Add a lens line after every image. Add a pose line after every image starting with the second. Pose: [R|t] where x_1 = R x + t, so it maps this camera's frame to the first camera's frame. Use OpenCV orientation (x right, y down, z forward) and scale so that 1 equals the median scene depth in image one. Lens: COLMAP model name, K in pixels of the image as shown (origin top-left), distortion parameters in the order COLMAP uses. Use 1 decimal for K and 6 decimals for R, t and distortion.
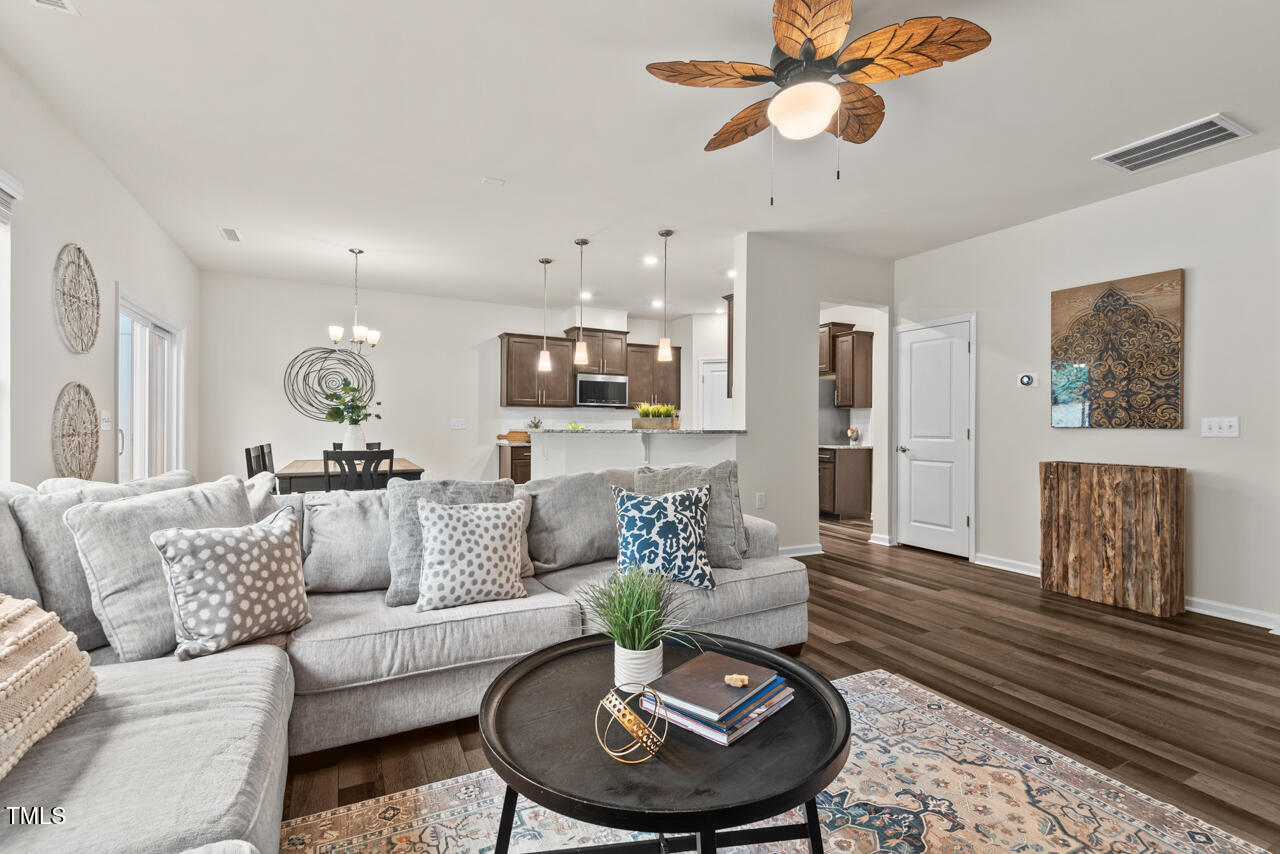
lens RADIAL K [[578.9, 0, 642.4], [0, 578.9, 426.0], [0, 0, 1]] dist [0.033928, -0.024235]
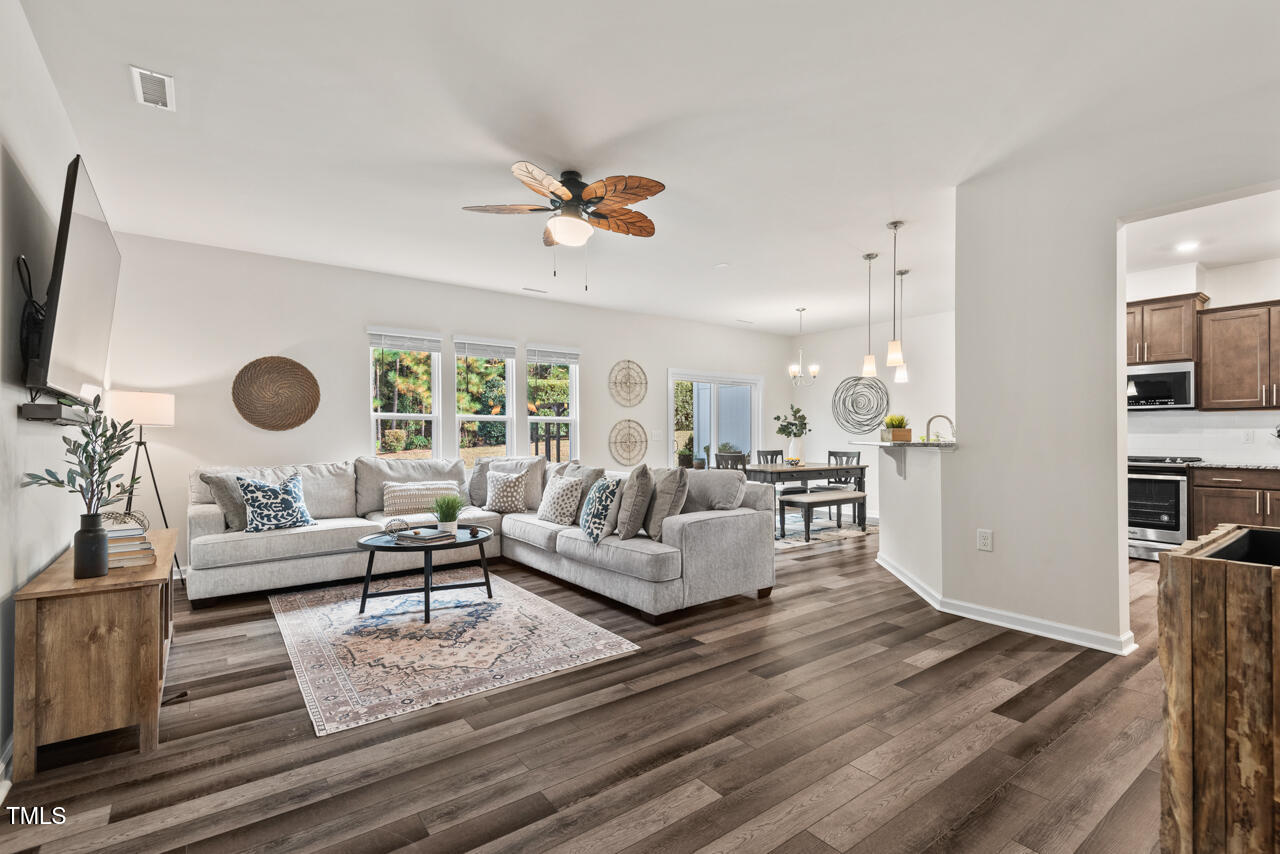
lens RADIAL K [[586.2, 0, 644.1], [0, 586.2, 434.9], [0, 0, 1]] dist [0.030384, -0.021740]
pose [[0.167543, -0.006740, -0.985842, 1.145118], [0.001658, 0.999977, -0.006555, 0.001068], [0.985863, -0.000537, 0.167550, 0.593648]]
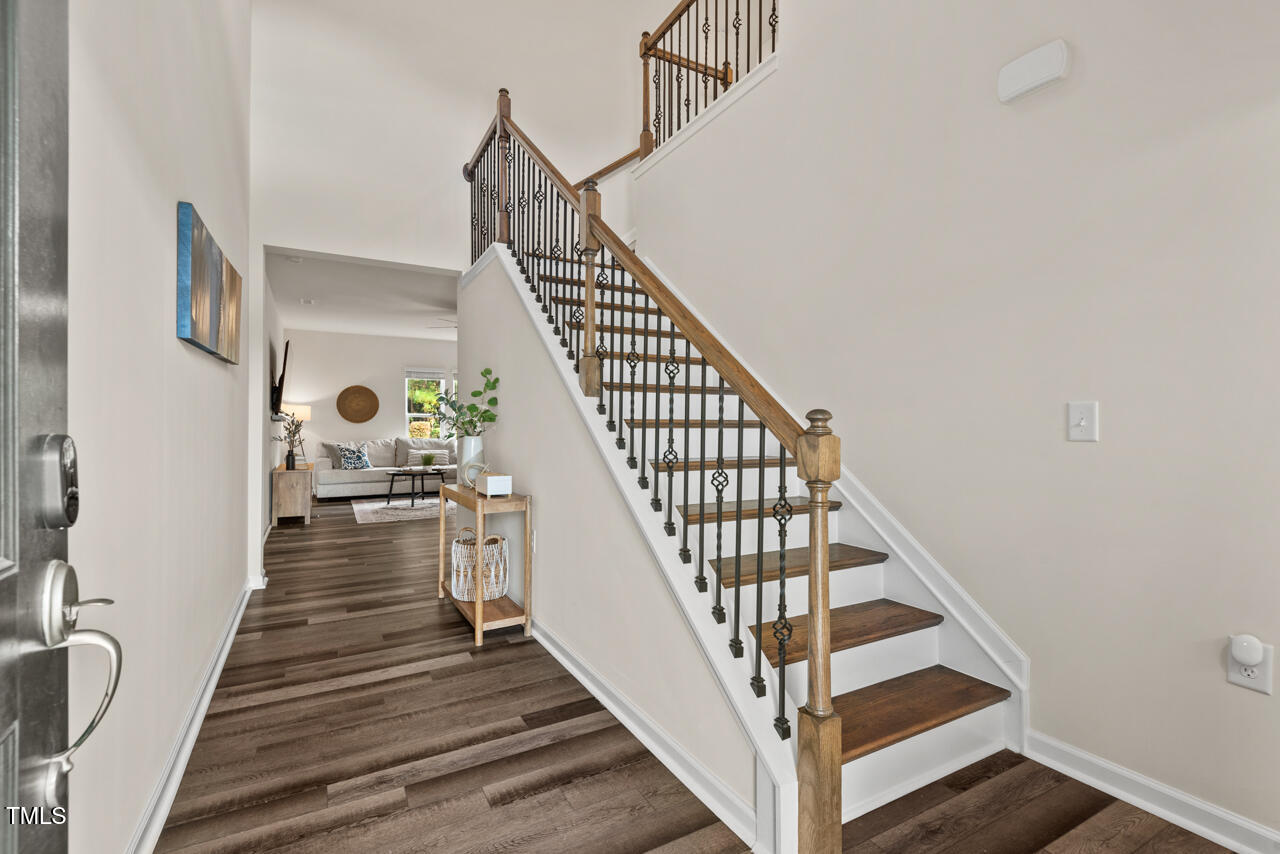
lens RADIAL K [[578.9, 0, 642.4], [0, 578.9, 426.0], [0, 0, 1]] dist [0.033928, -0.024235]
pose [[0.030800, -0.008493, -0.999489, 2.355517], [-0.001780, 0.999962, -0.008552, 0.014257], [0.999524, 0.002042, 0.030784, 1.204243]]
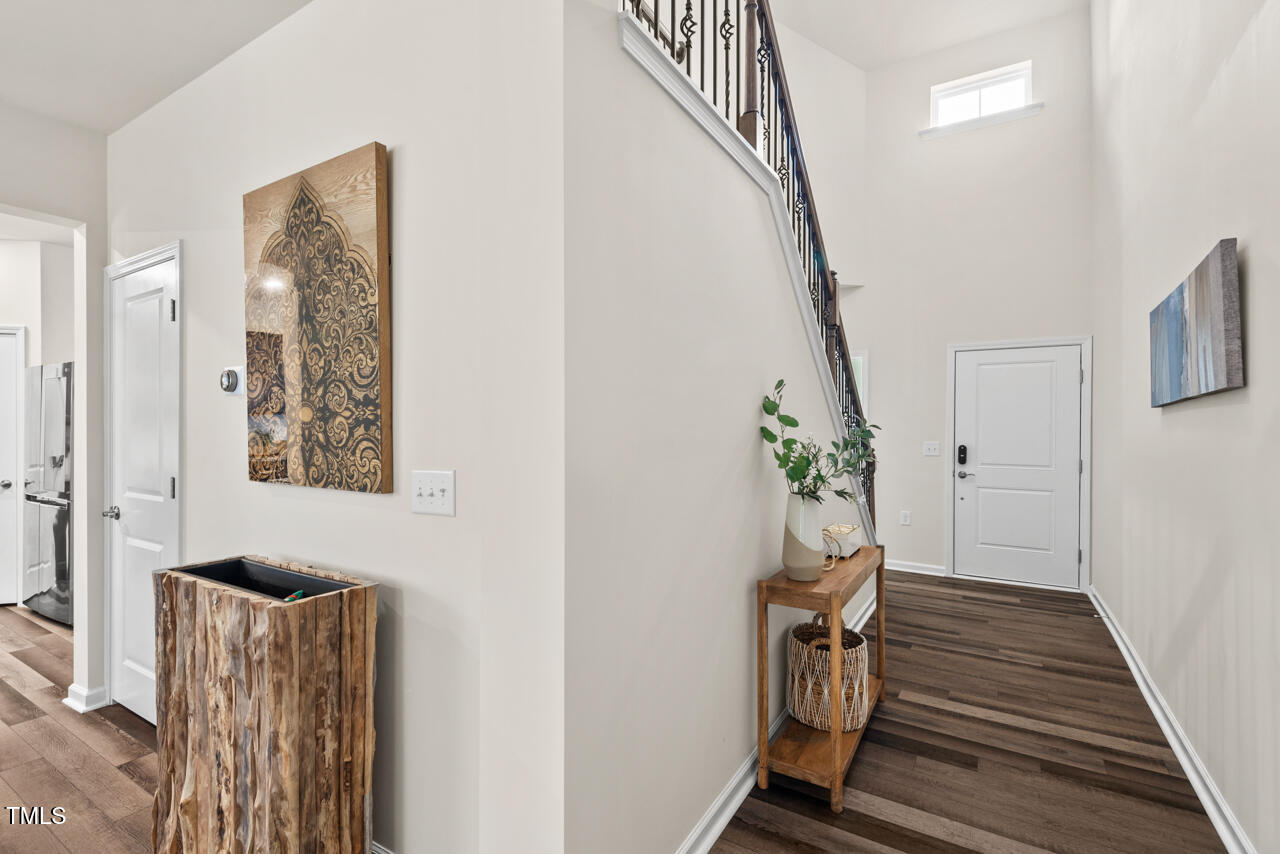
lens RADIAL K [[586.2, 0, 644.1], [0, 586.2, 434.9], [0, 0, 1]] dist [0.030384, -0.021740]
pose [[0.853269, -0.009928, 0.521377, 0.859477], [0.004979, 0.999928, 0.010892, -0.045789], [-0.521448, -0.006698, 0.853257, 0.500349]]
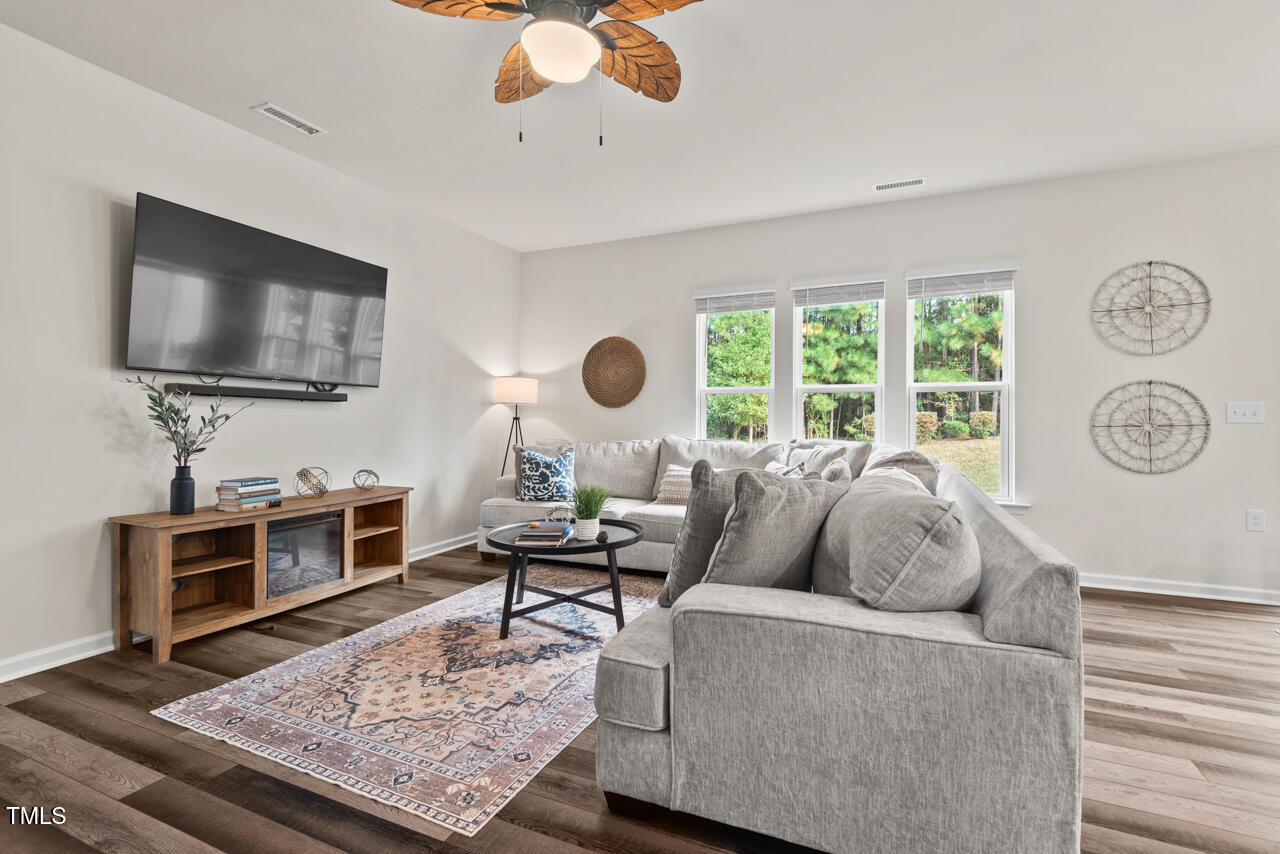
lens RADIAL K [[578.9, 0, 642.4], [0, 578.9, 426.0], [0, 0, 1]] dist [0.033928, -0.024235]
pose [[-0.781961, -0.001329, -0.623326, 0.461956], [-0.009026, 0.999917, 0.009191, 0.011538], [0.623262, 0.012813, -0.781908, 1.125073]]
